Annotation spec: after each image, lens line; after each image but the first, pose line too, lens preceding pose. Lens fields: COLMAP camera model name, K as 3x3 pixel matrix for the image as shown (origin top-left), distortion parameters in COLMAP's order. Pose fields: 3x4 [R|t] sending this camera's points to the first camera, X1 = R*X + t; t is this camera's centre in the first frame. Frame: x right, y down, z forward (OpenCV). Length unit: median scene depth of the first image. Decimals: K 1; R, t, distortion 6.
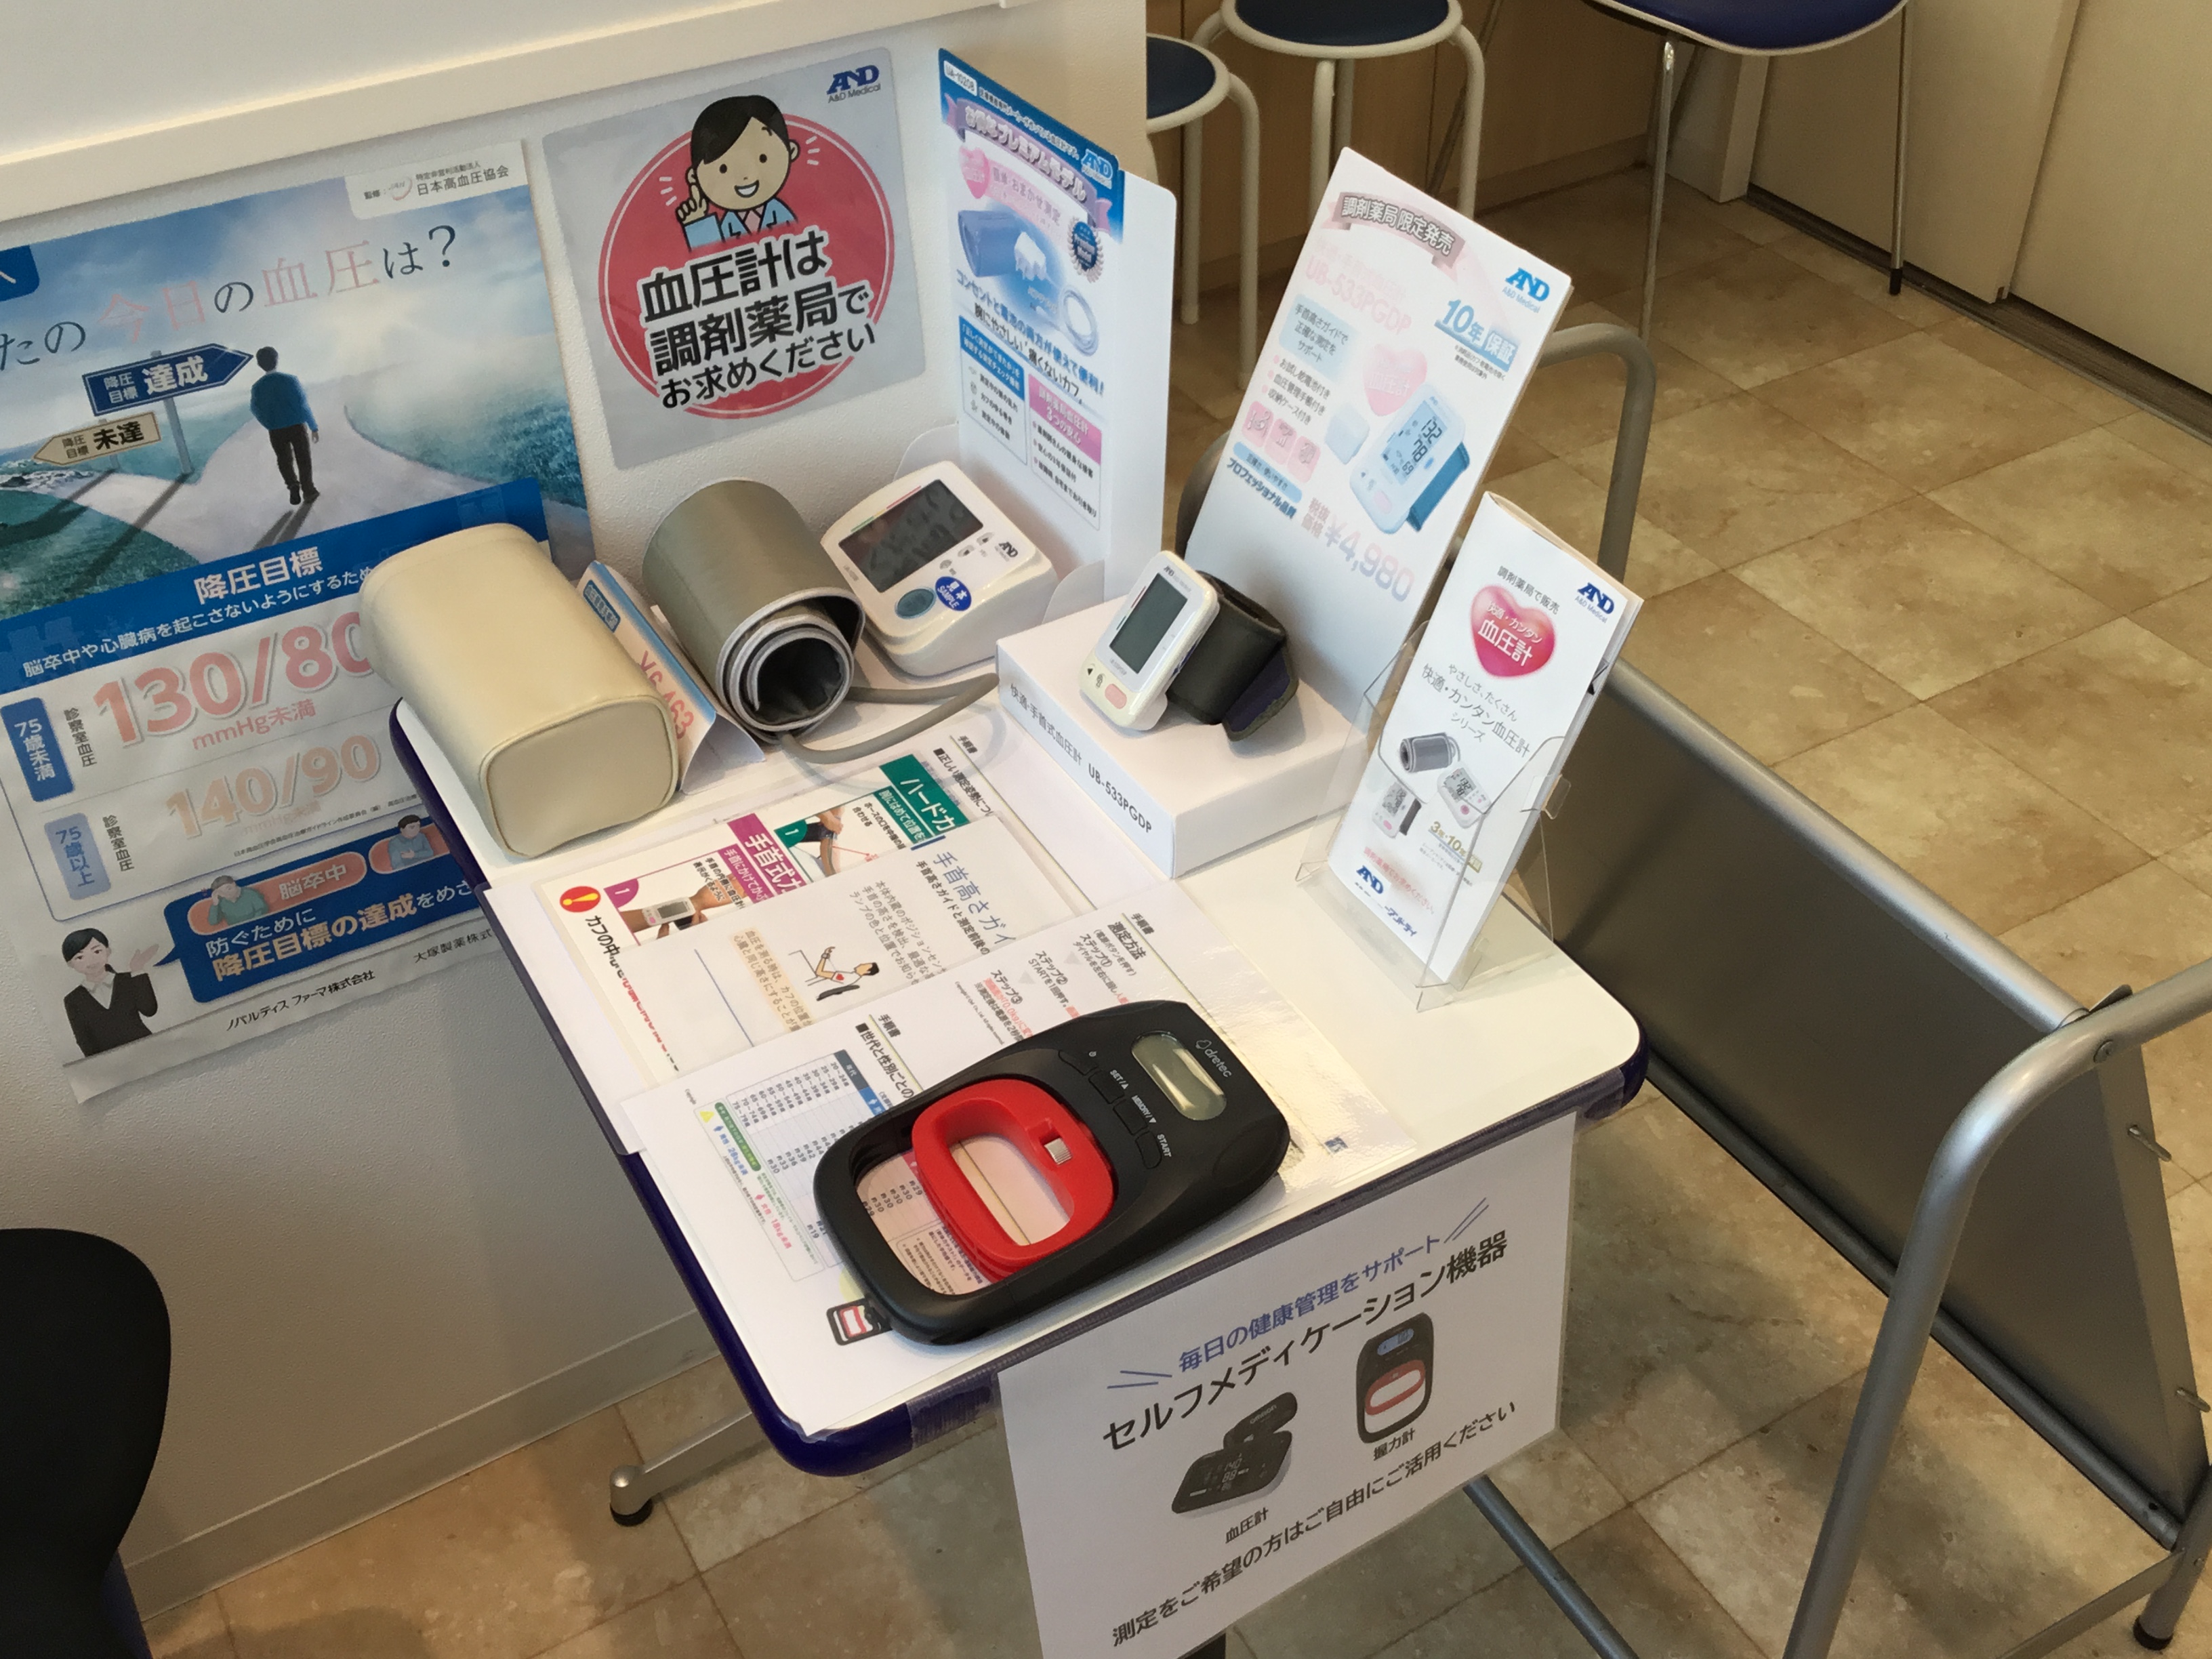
lens RADIAL K [[2360.8, 0, 1106.0], [0, 2360.8, 829.5], [0, 0, 1]] dist [0.008568, 0.003956]
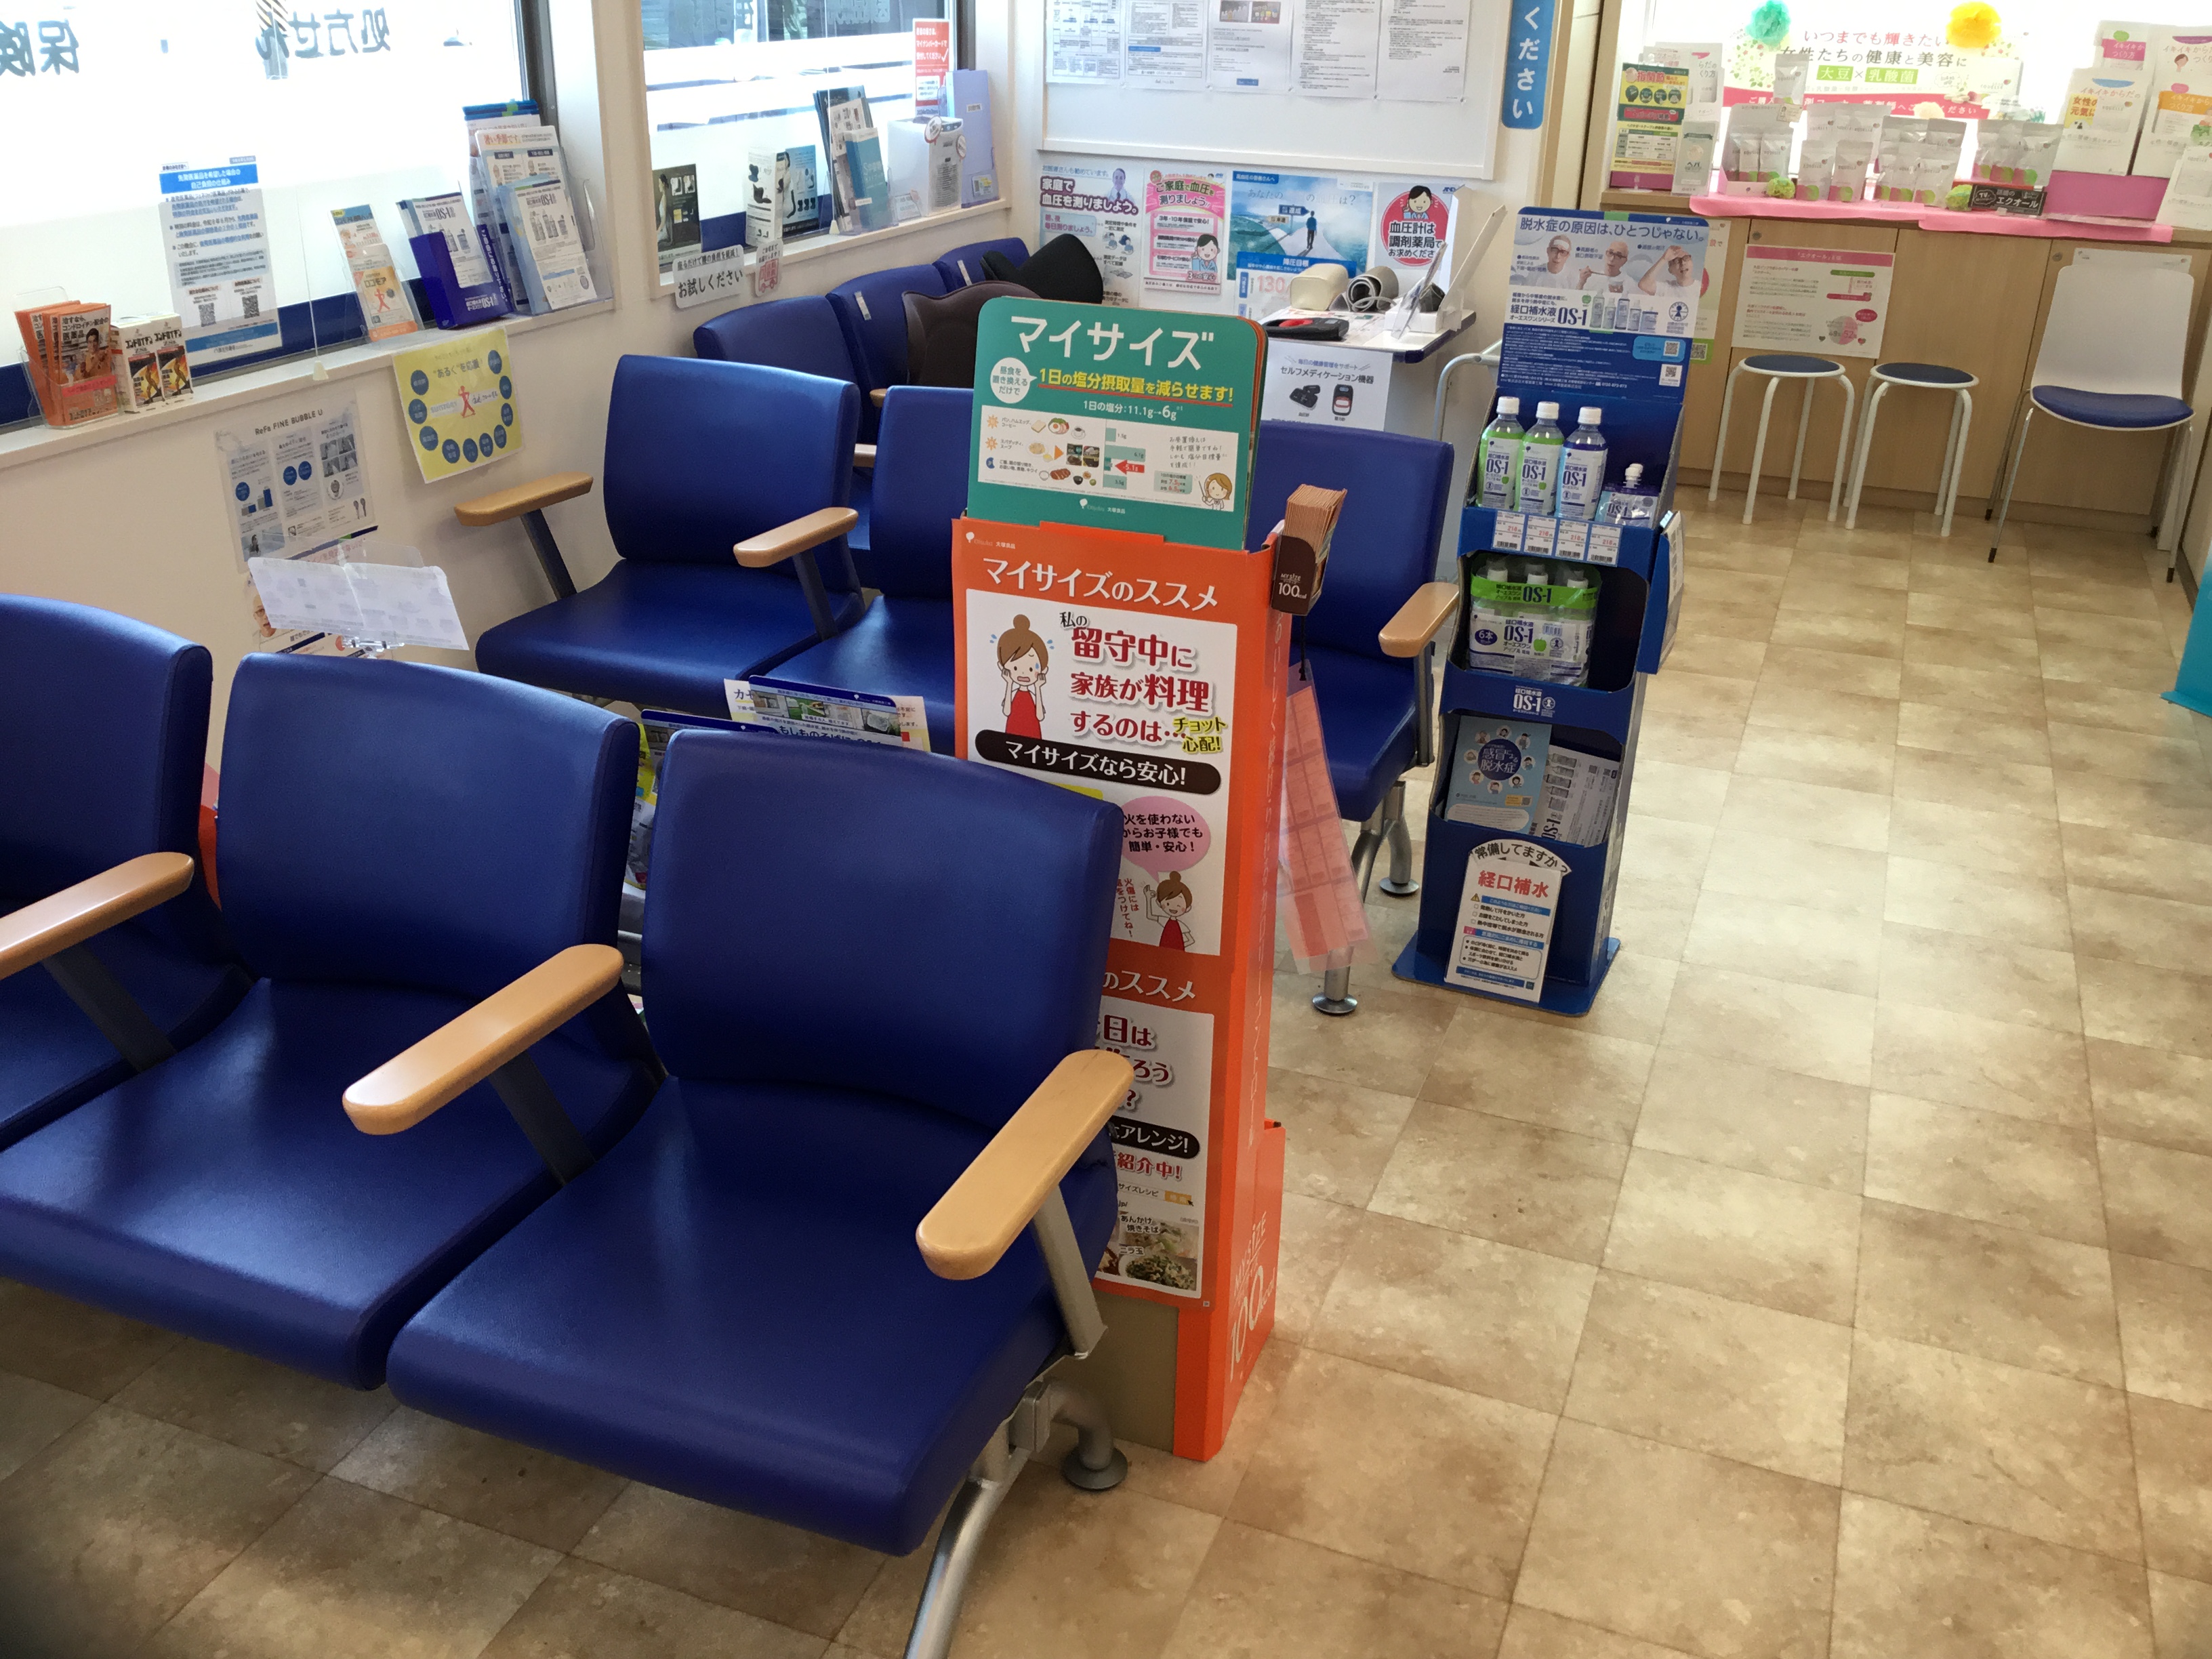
lens RADIAL K [[2011.1, 0, 1106.0], [0, 2011.1, 829.5], [0, 0, 1]] dist [0.035047, -0.018687]
pose [[0.617568, 0.346767, -0.705948, 2.574163], [-0.524086, 0.850697, -0.040605, 1.187562], [0.586467, 0.395054, 0.707099, -1.568100]]
